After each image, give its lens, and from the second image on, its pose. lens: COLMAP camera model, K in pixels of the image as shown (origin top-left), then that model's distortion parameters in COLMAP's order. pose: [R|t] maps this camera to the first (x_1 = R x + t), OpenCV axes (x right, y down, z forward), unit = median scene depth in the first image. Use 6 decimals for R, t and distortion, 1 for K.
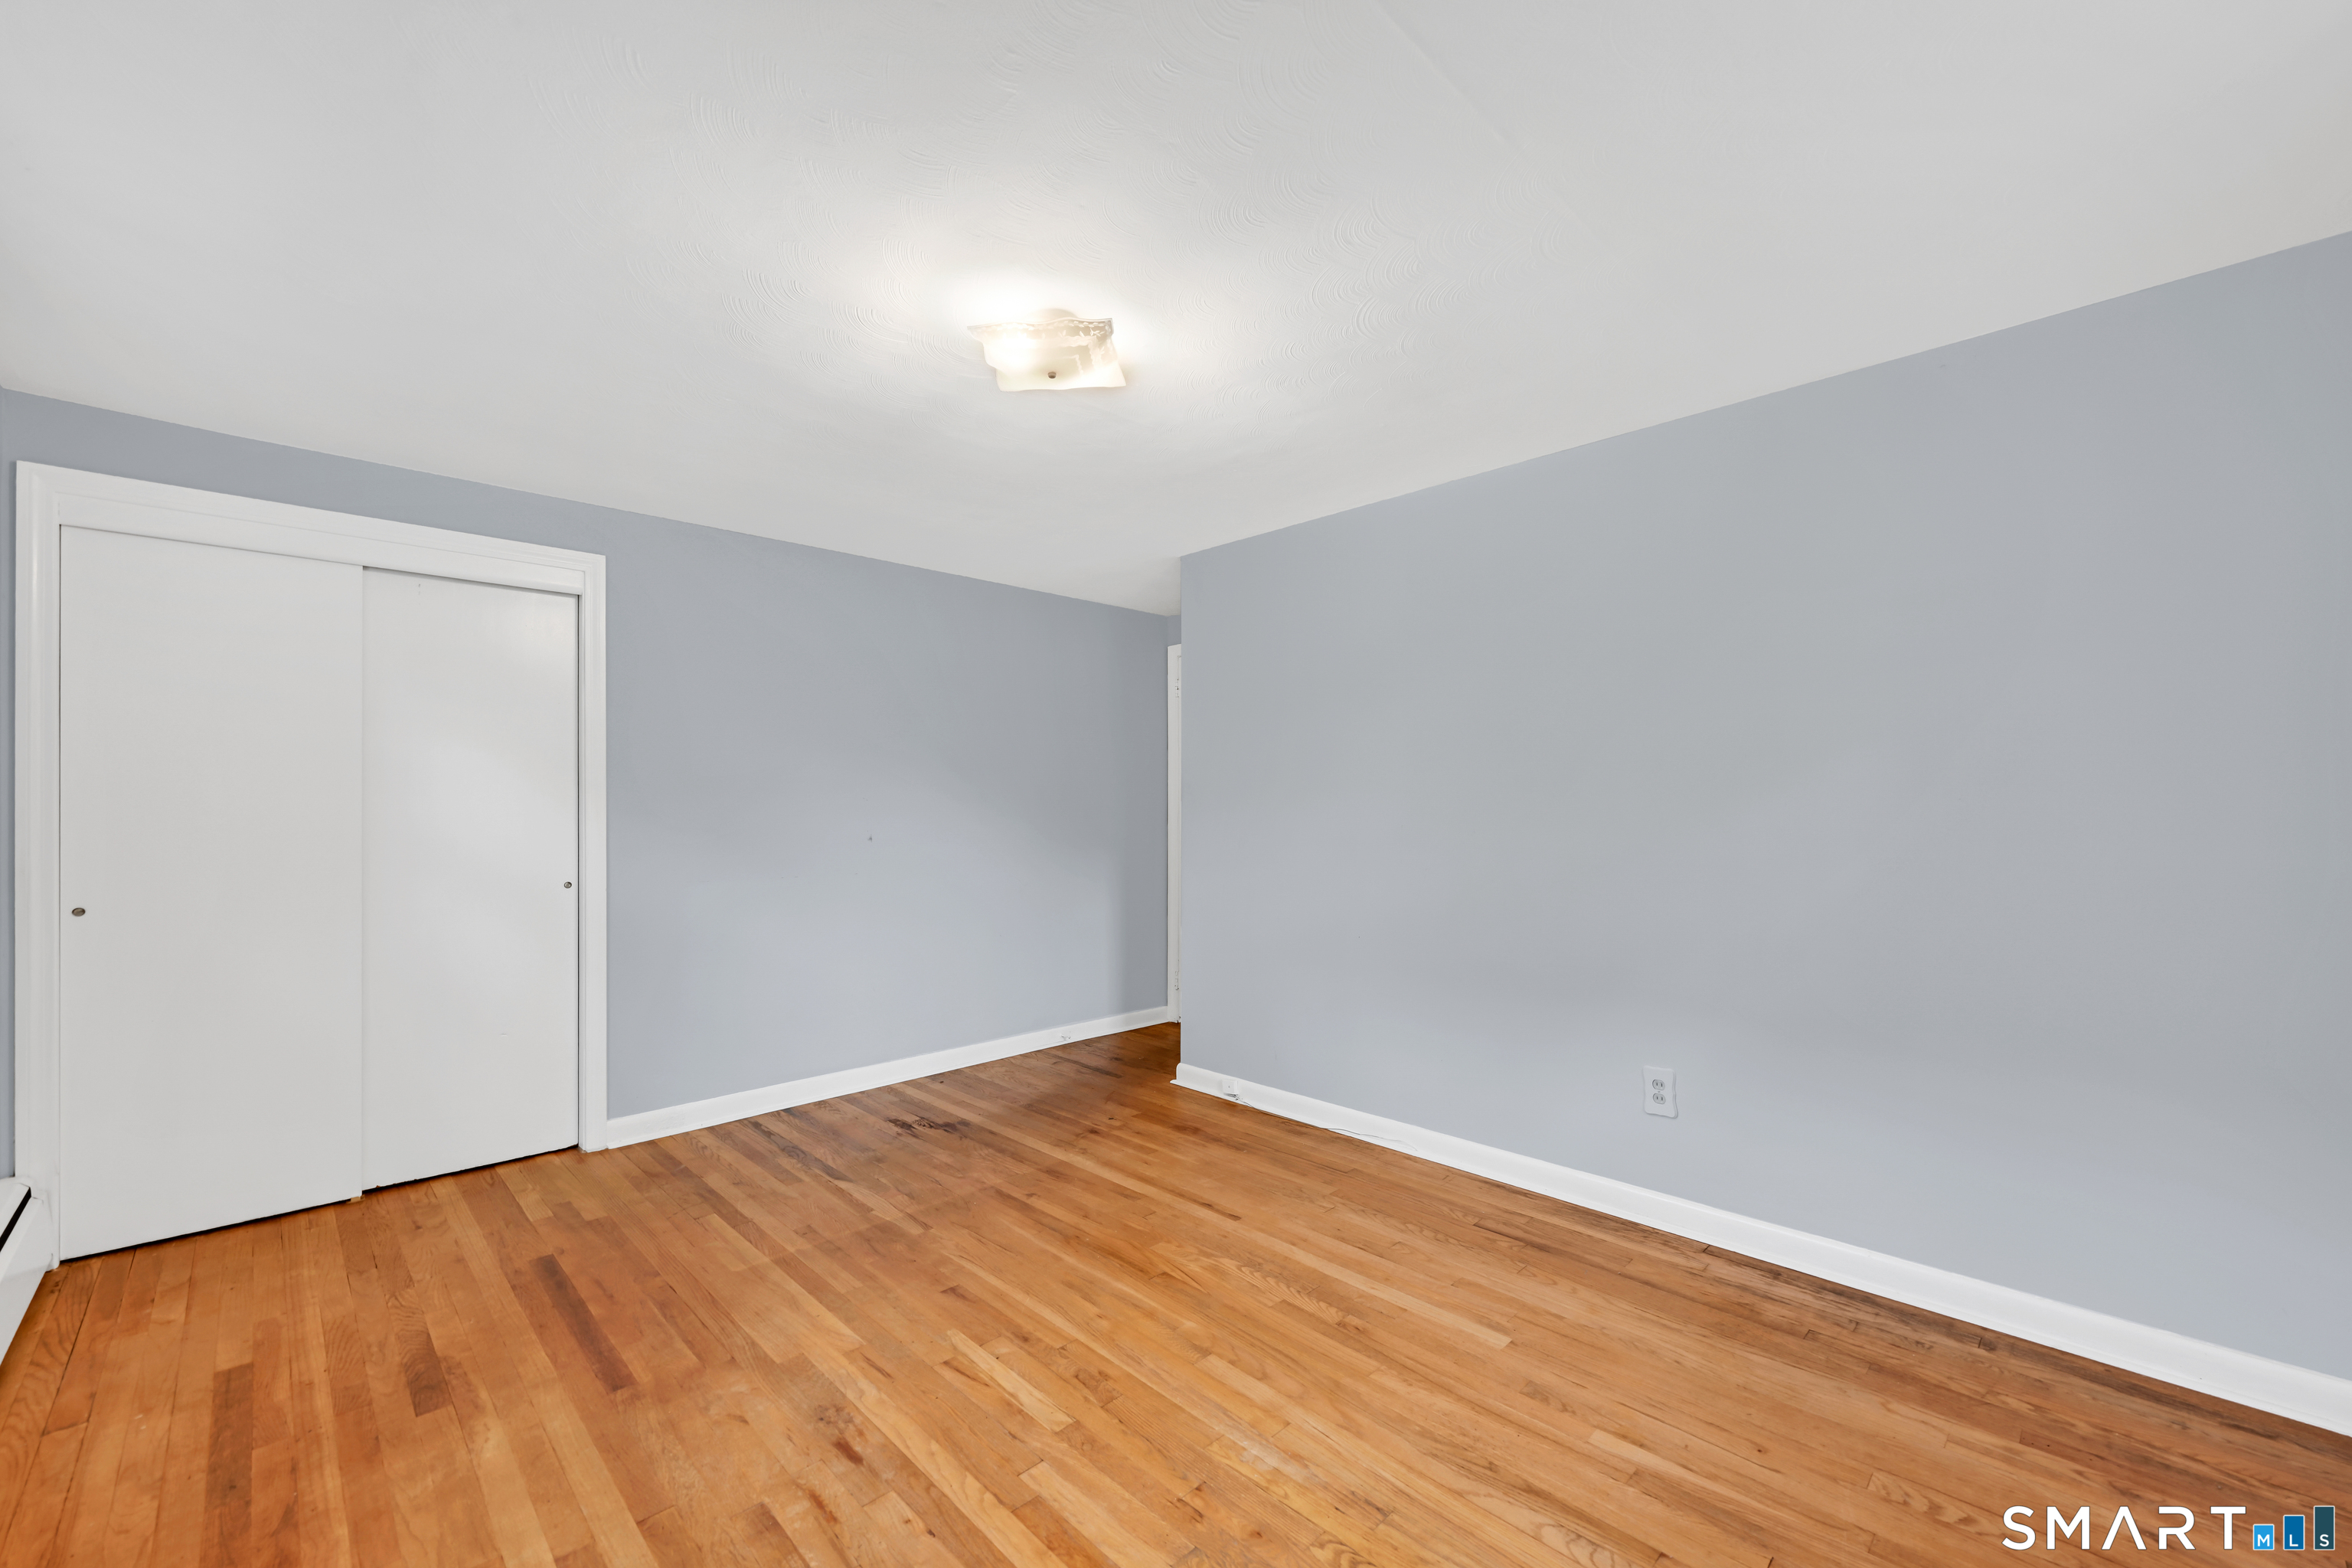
lens RADIAL K [[935.6, 0, 1176.0], [0, 935.6, 793.1], [0, 0, 1]] dist [-0.000211, 0.000065]
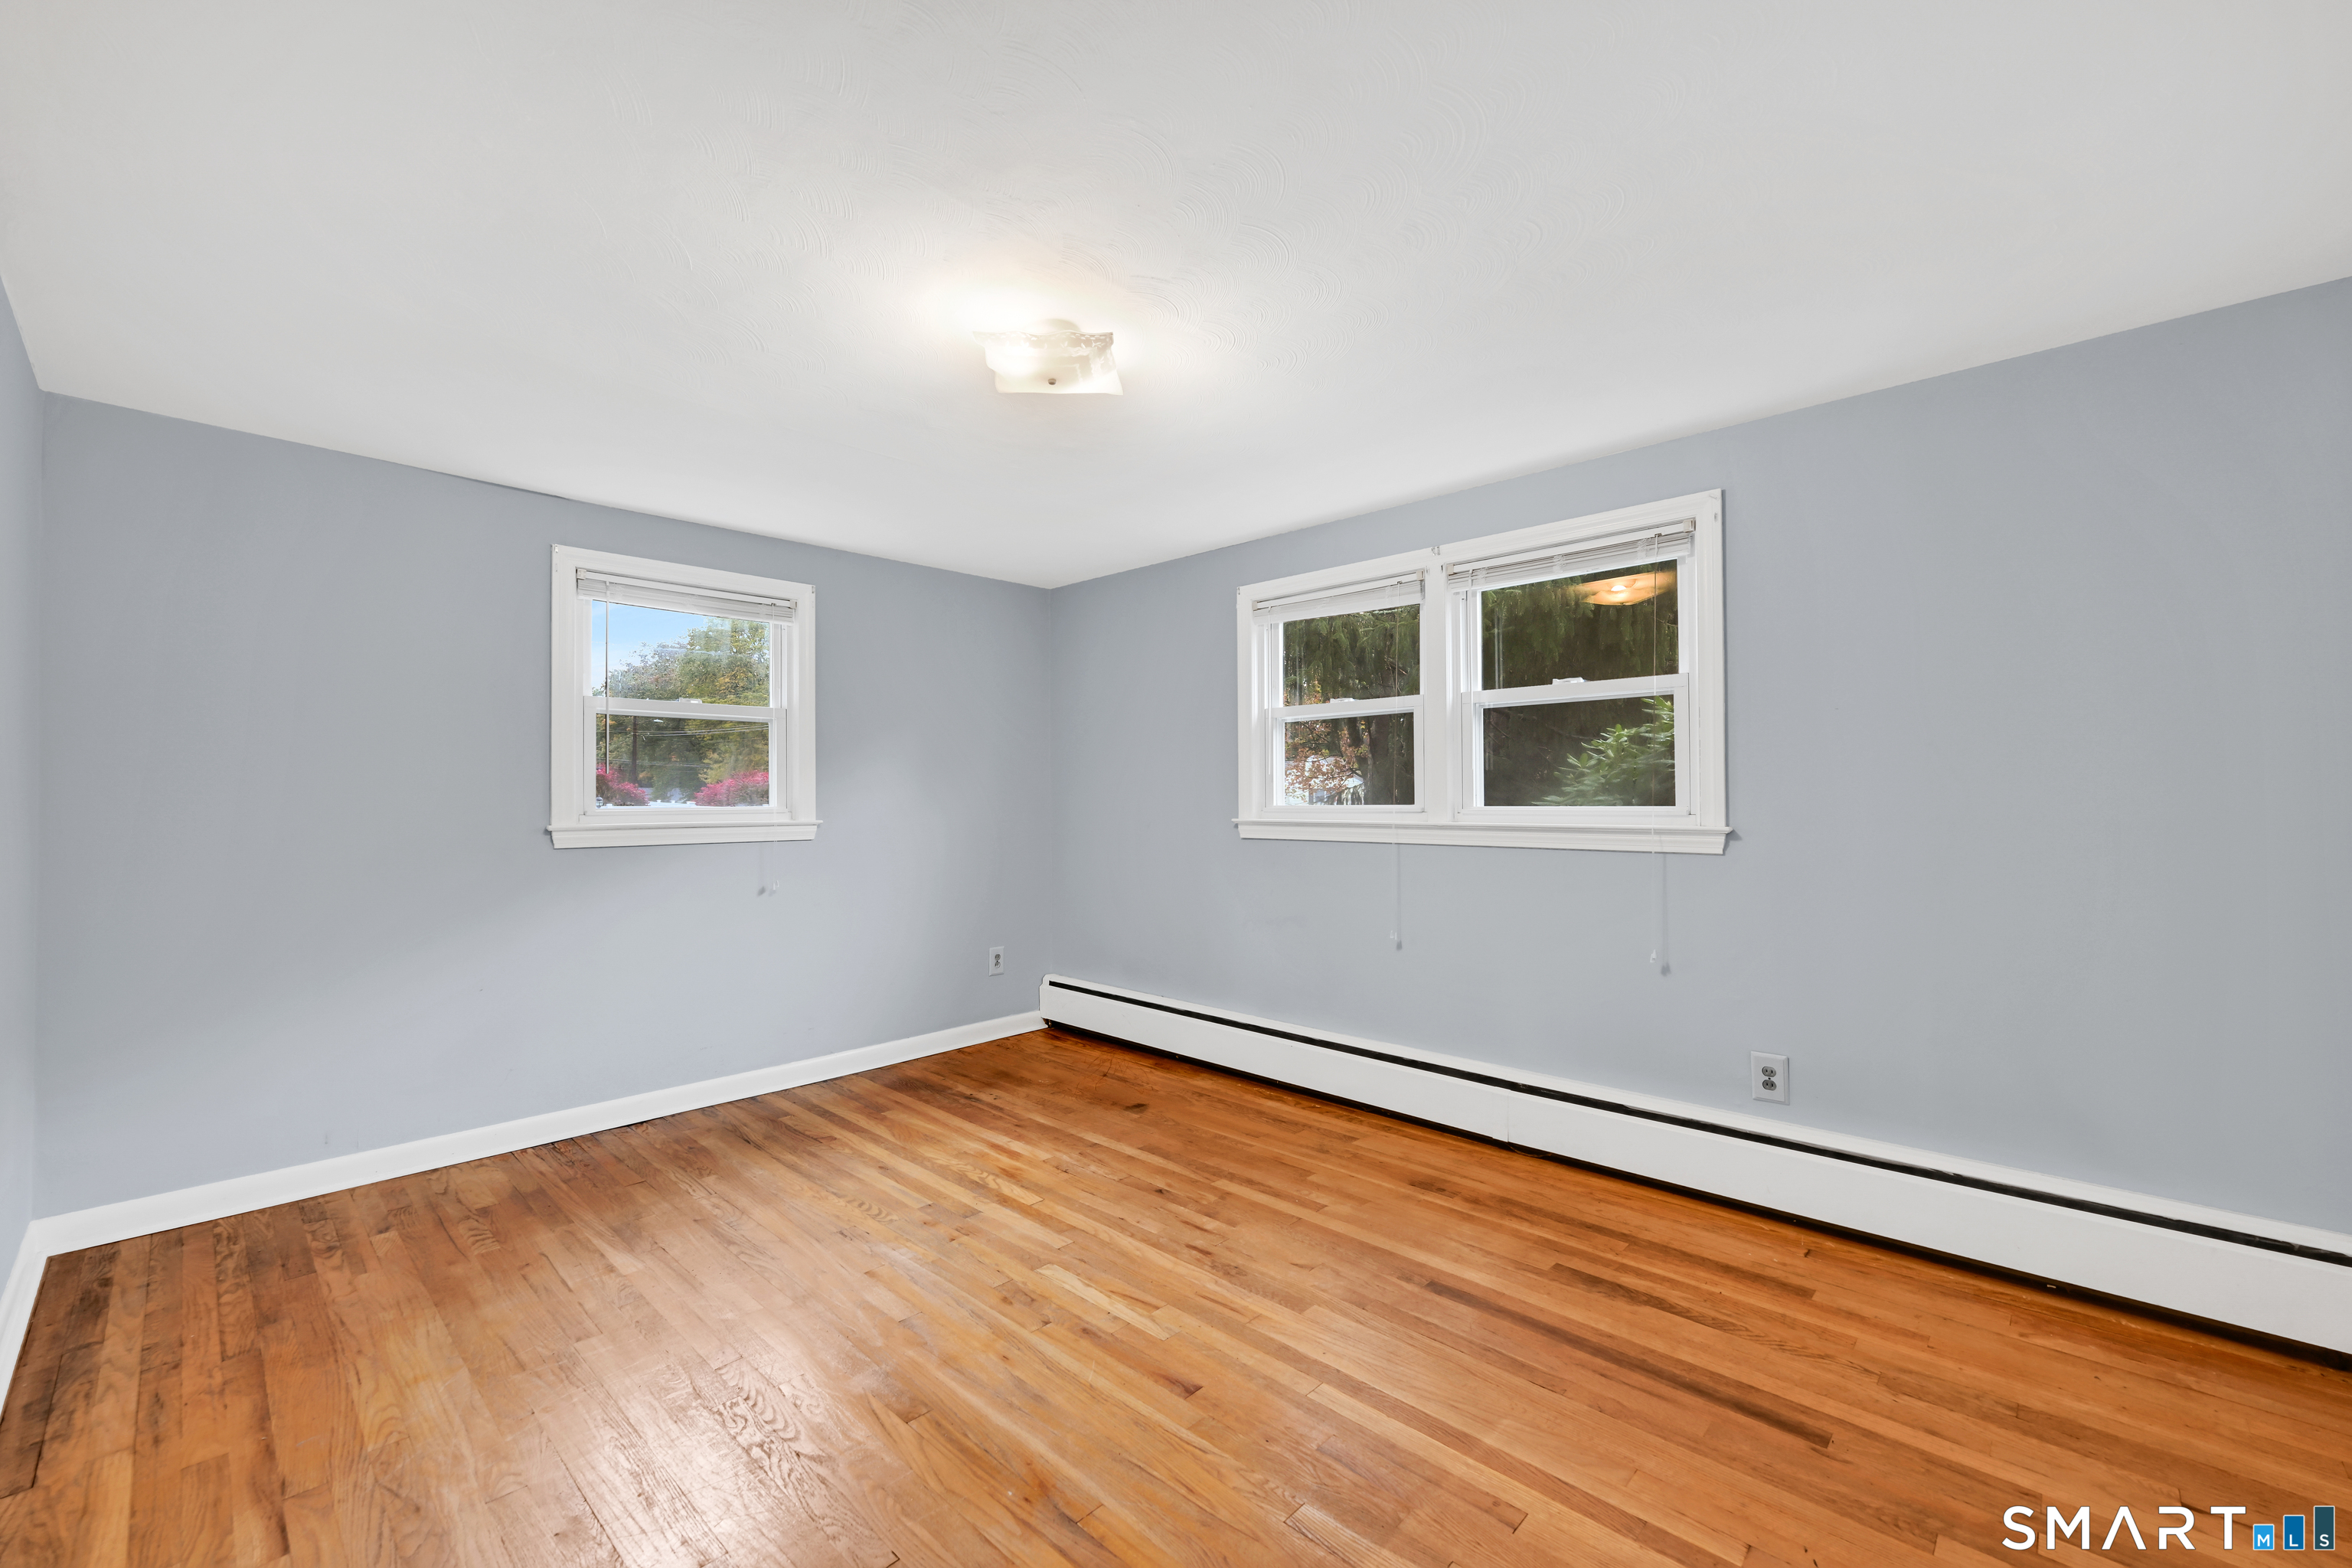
lens RADIAL K [[935.6, 0, 1176.0], [0, 935.6, 793.1], [0, 0, 1]] dist [-0.000211, 0.000065]
pose [[-0.999417, 0.006610, -0.033484, -0.235103], [0.007547, 0.999581, -0.027940, 0.056707], [0.033285, -0.028176, -0.999049, 2.063833]]
